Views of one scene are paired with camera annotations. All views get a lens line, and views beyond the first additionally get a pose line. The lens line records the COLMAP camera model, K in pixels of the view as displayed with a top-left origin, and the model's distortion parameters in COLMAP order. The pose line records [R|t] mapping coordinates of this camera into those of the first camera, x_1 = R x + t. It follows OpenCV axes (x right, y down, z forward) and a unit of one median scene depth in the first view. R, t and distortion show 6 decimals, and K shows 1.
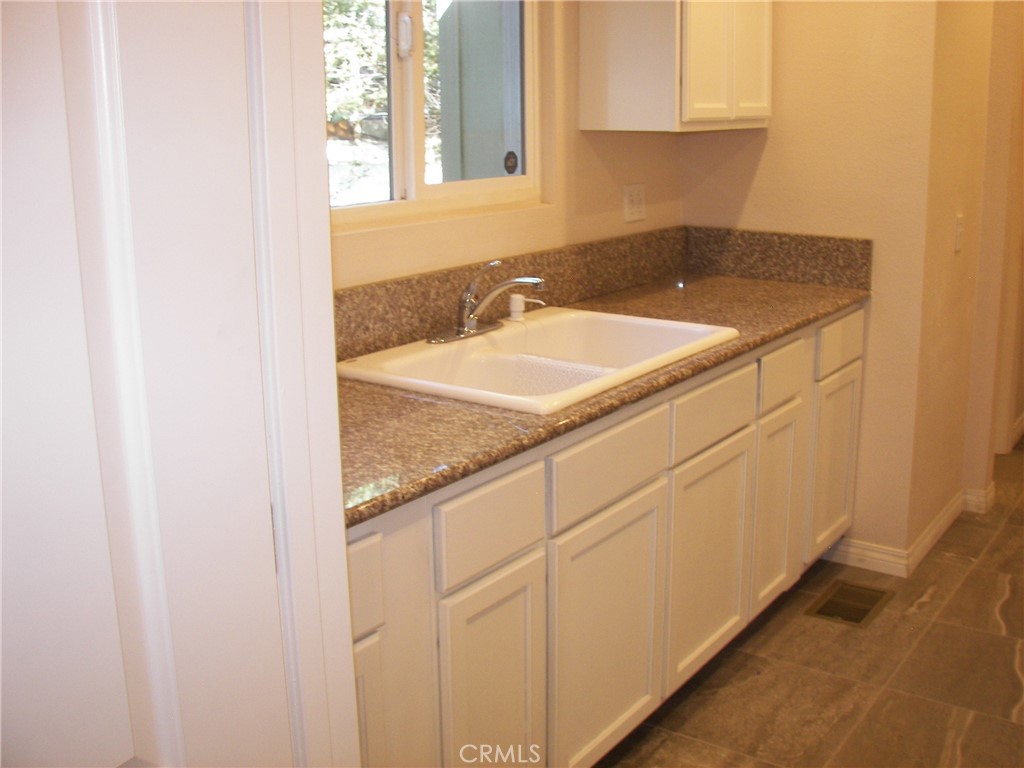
lens RADIAL K [[1122.7, 0, 544.1], [0, 1122.7, 383.7], [0, 0, 1]] dist [-0.152696, 0.046812]
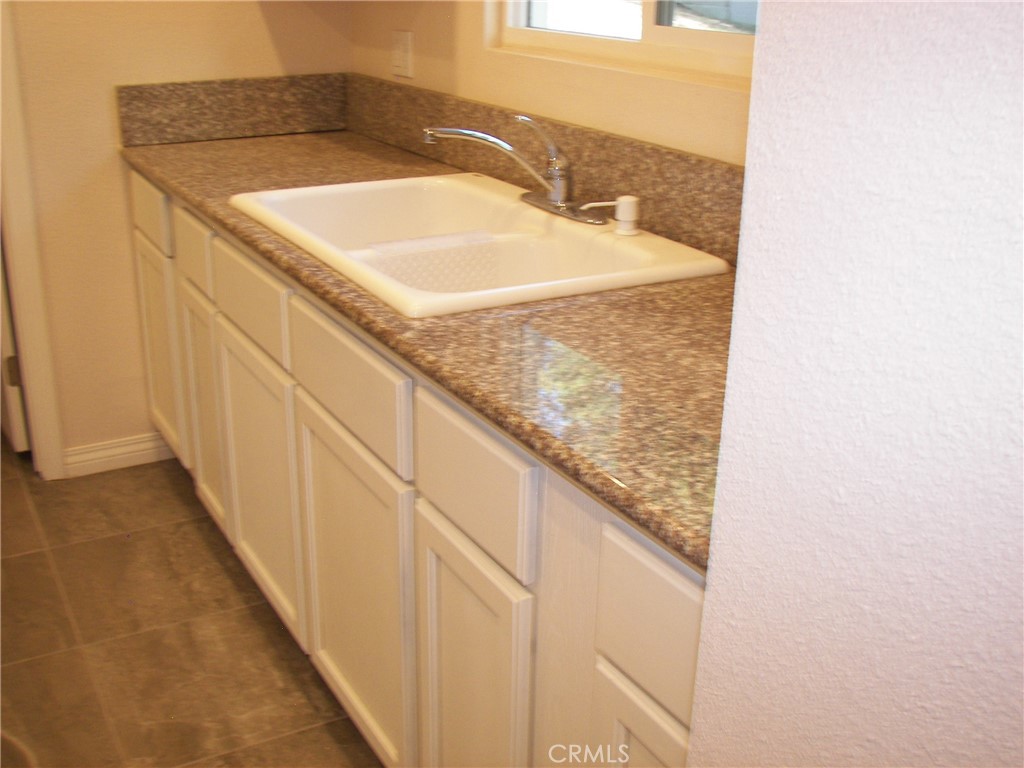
lens RADIAL K [[1116.3, 0, 512.0], [0, 1116.3, 384.0], [0, 0, 1]] dist [-0.181691, 0.299722]
pose [[-0.443259, 0.310524, -0.840890, 0.644152], [-0.239521, 0.862943, 0.444926, -0.278997], [0.863800, 0.398629, -0.308130, 1.257046]]
